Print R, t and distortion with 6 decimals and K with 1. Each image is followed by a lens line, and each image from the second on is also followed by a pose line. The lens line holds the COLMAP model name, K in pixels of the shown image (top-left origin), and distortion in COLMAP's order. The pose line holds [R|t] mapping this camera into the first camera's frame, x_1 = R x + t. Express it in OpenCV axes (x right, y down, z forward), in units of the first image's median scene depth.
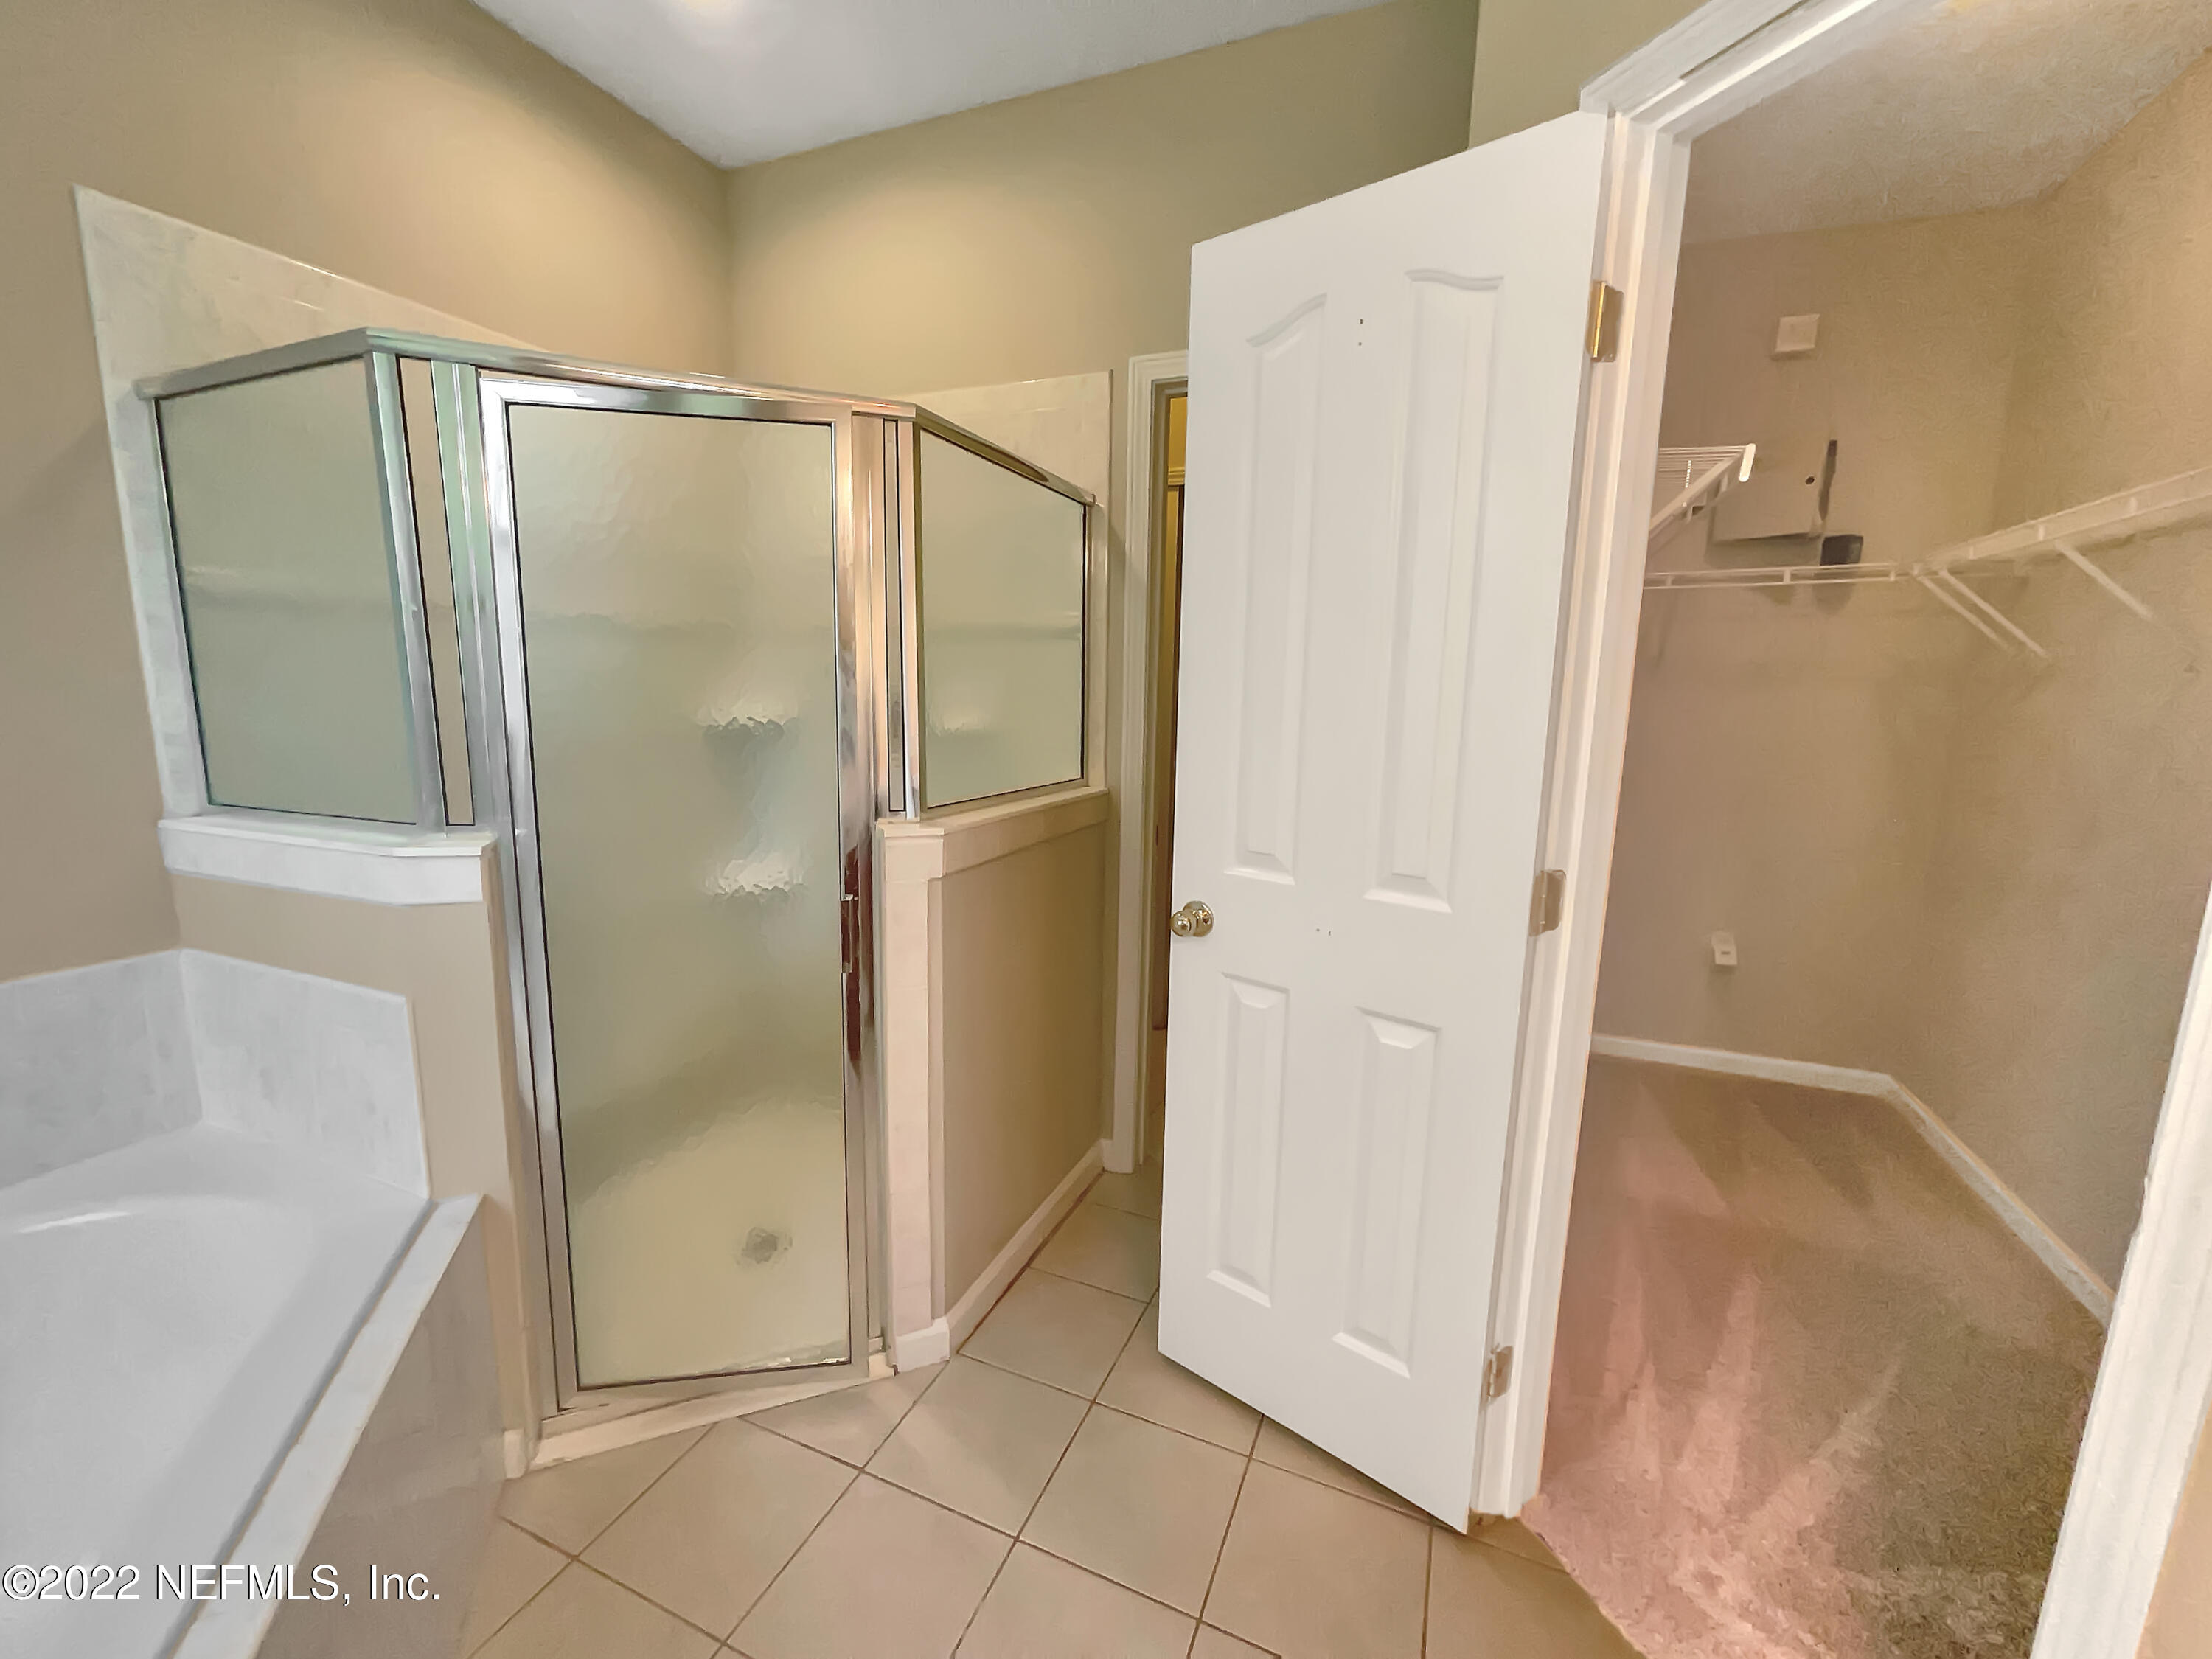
lens RADIAL K [[897.9, 0, 1106.0], [0, 897.9, 829.5], [0, 0, 1]] dist [0.016907, -0.011341]
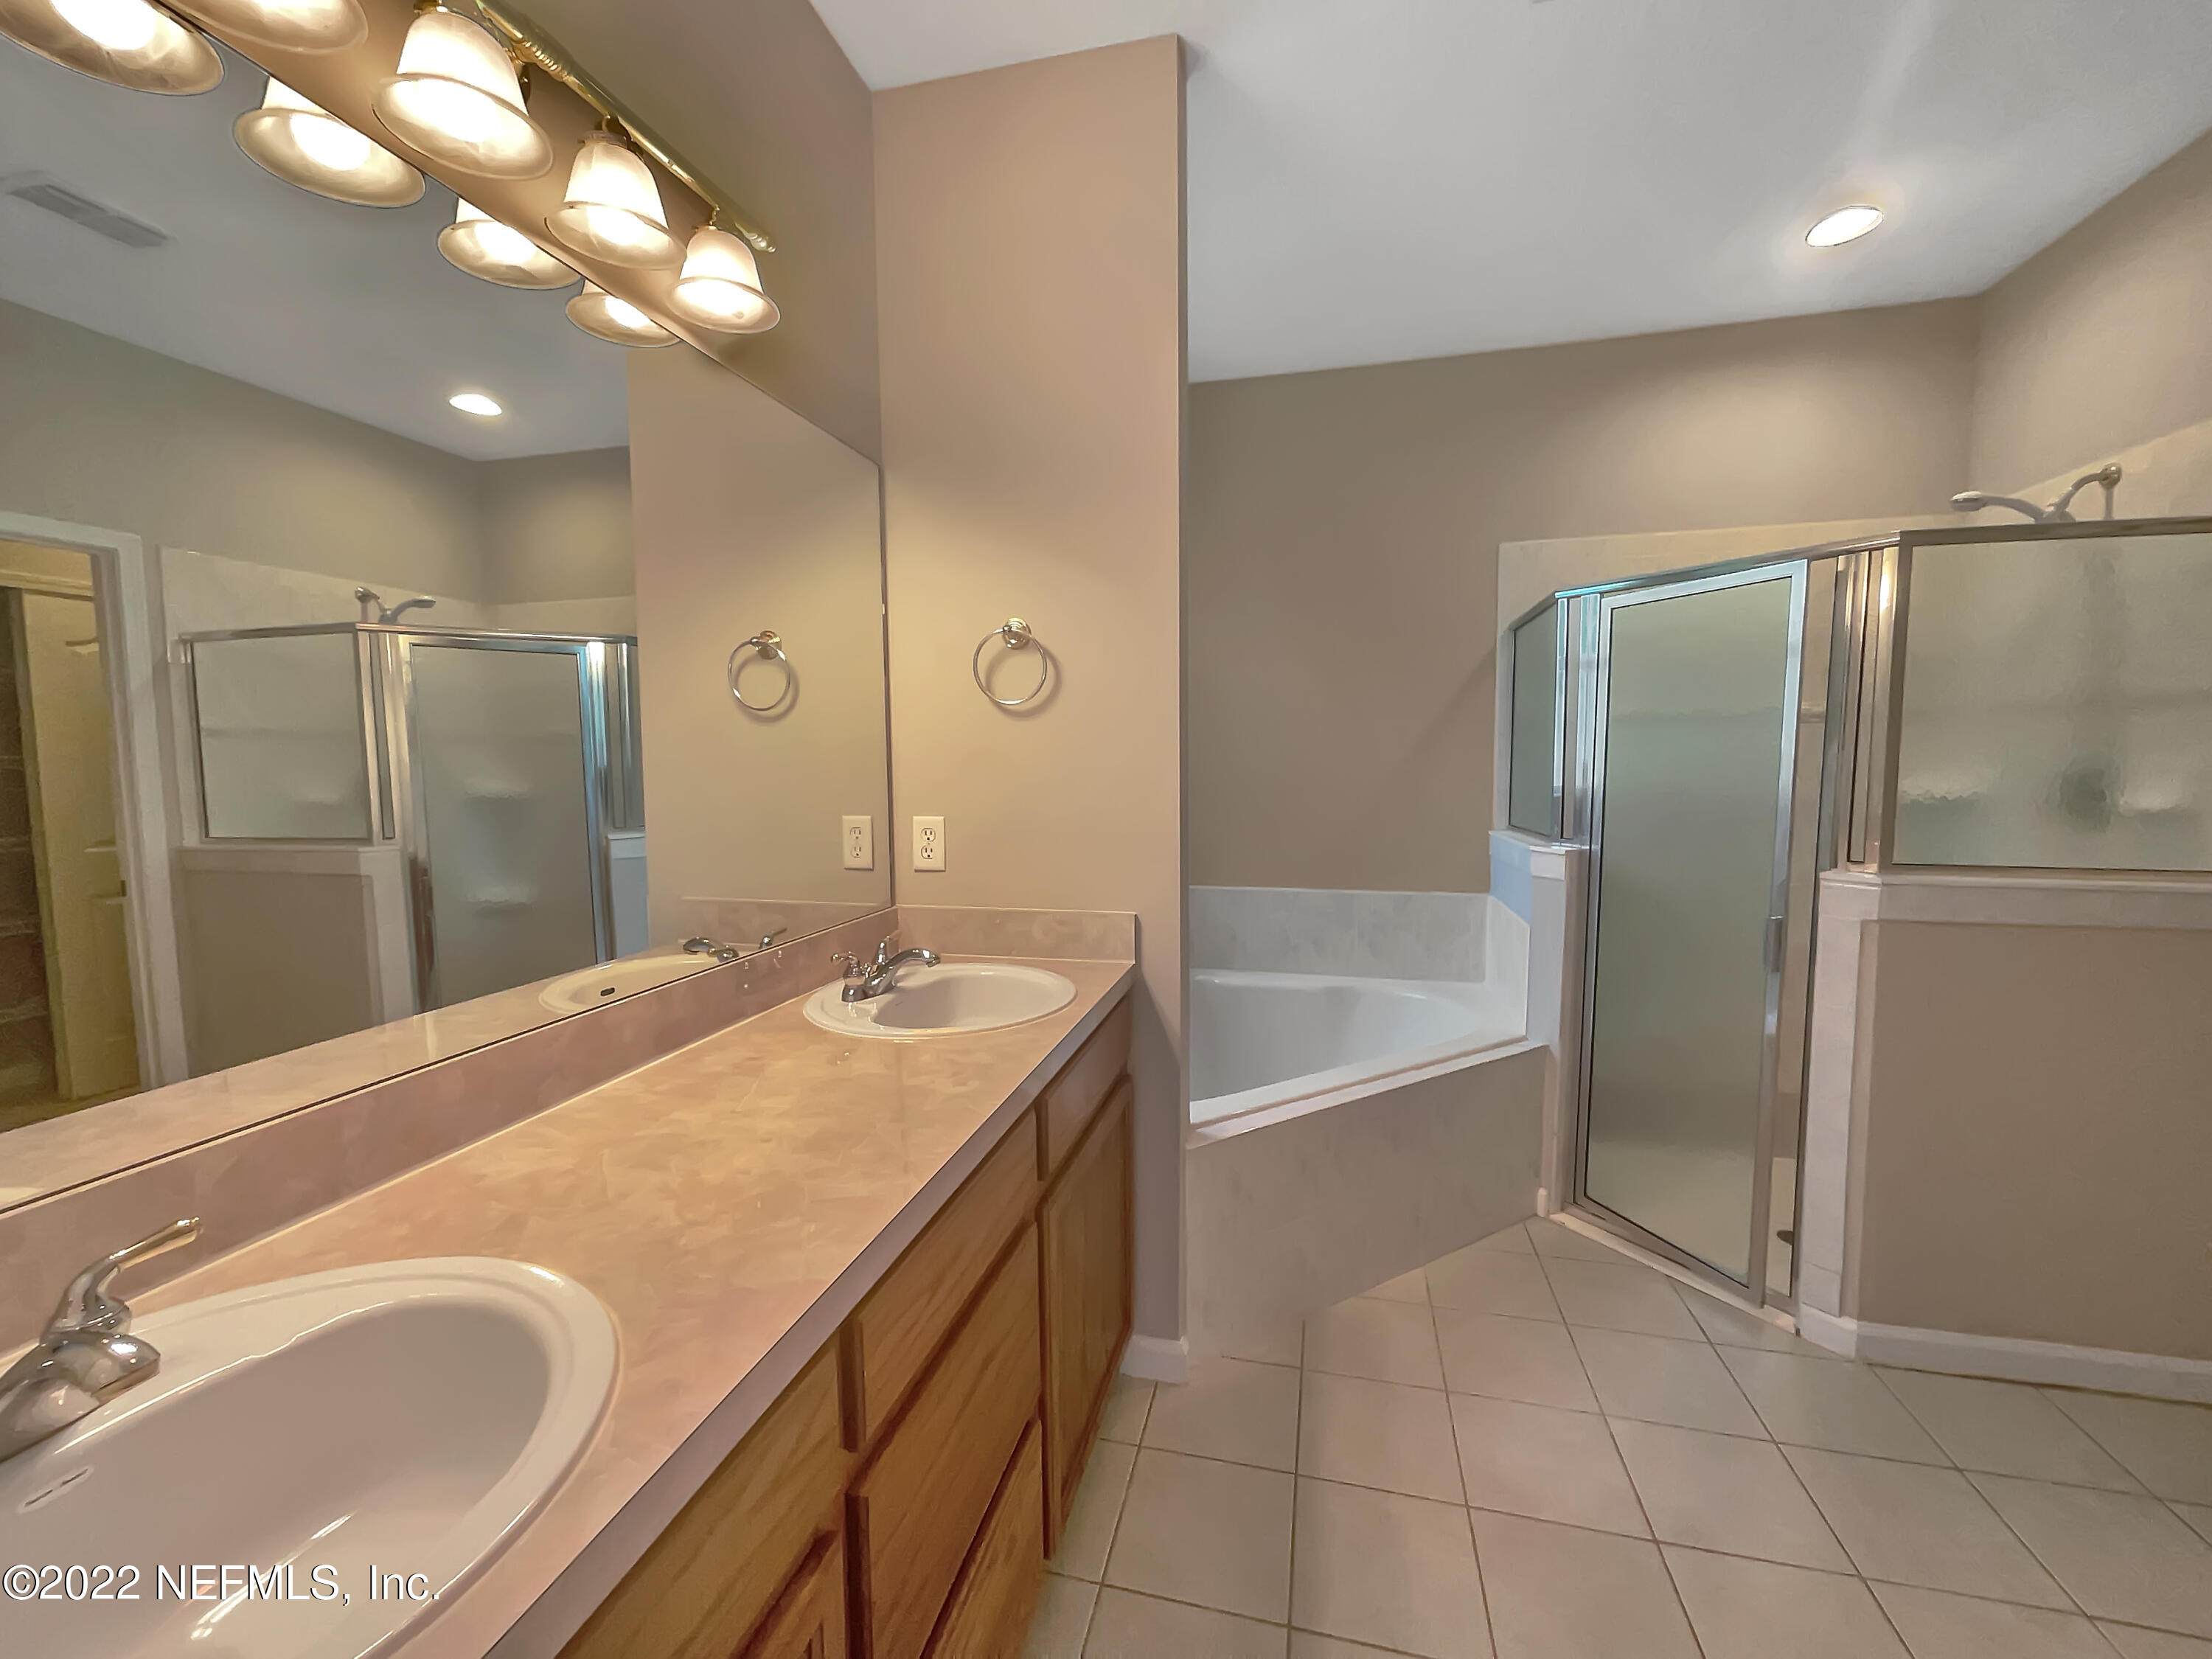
lens RADIAL K [[887.5, 0, 1106.0], [0, 887.5, 829.5], [0, 0, 1]] dist [-0.000439, -0.000044]
pose [[0.146118, 0.056214, -0.987669, 0.828106], [-0.150836, 0.987977, 0.033917, 0.050155], [0.977700, 0.144020, 0.152840, -0.174105]]
